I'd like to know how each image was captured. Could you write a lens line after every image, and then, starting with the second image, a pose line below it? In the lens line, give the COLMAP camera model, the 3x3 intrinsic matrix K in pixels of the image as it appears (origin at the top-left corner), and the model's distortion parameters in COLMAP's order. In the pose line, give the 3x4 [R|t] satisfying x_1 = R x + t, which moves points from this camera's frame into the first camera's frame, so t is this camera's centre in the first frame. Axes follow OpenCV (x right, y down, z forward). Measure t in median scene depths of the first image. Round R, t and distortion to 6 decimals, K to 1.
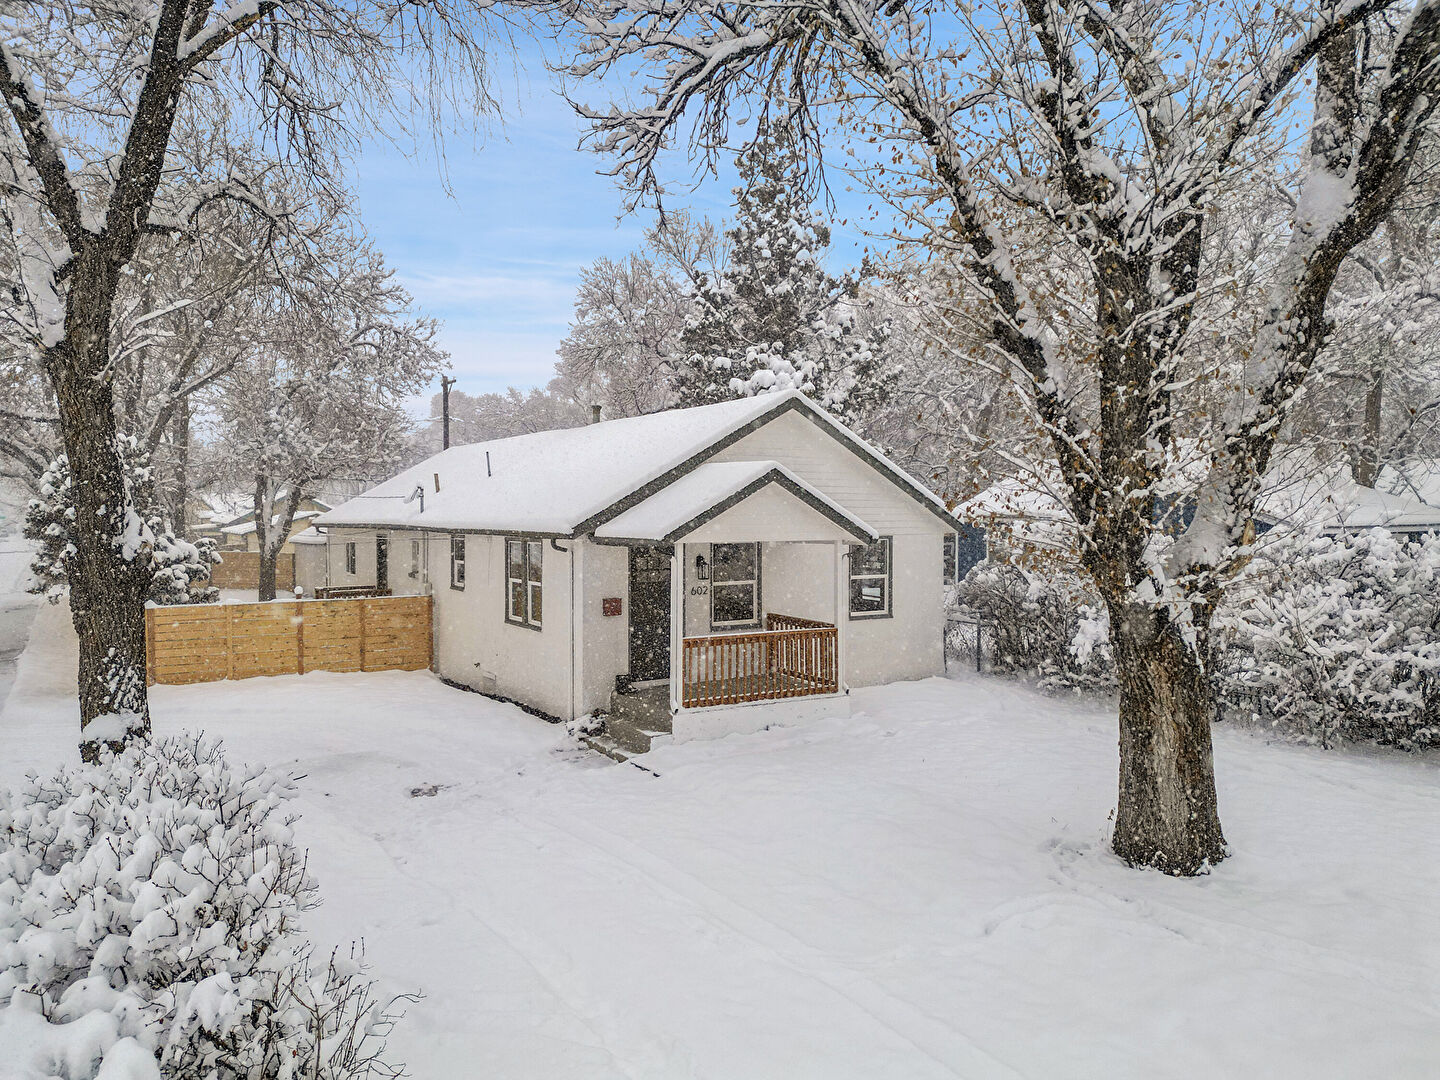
lens RADIAL K [[1001.1, 0, 720.0], [0, 1001.1, 540.0], [0, 0, 1]] dist [0.083153, -0.079907]
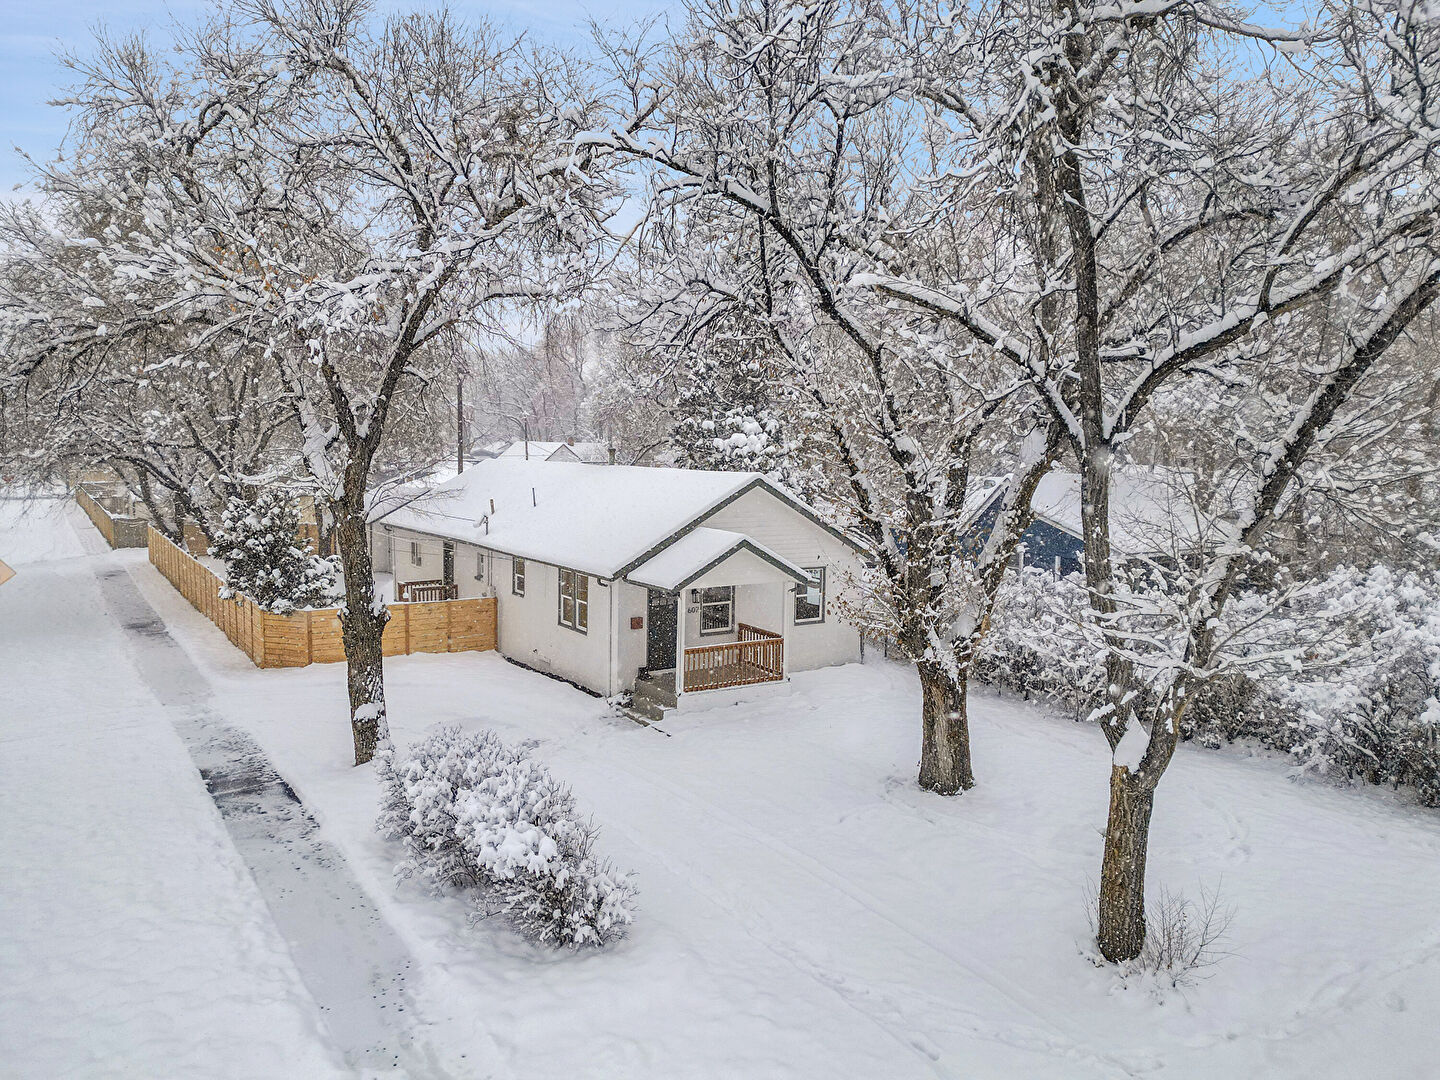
lens RADIAL K [[1001.1, 0, 720.0], [0, 1001.1, 540.0], [0, 0, 1]] dist [0.083153, -0.079907]
pose [[0.999525, 0.013141, 0.027869, -0.024510], [-0.015034, 0.997514, 0.068842, -0.162700], [-0.026895, -0.069228, 0.997238, -0.503755]]
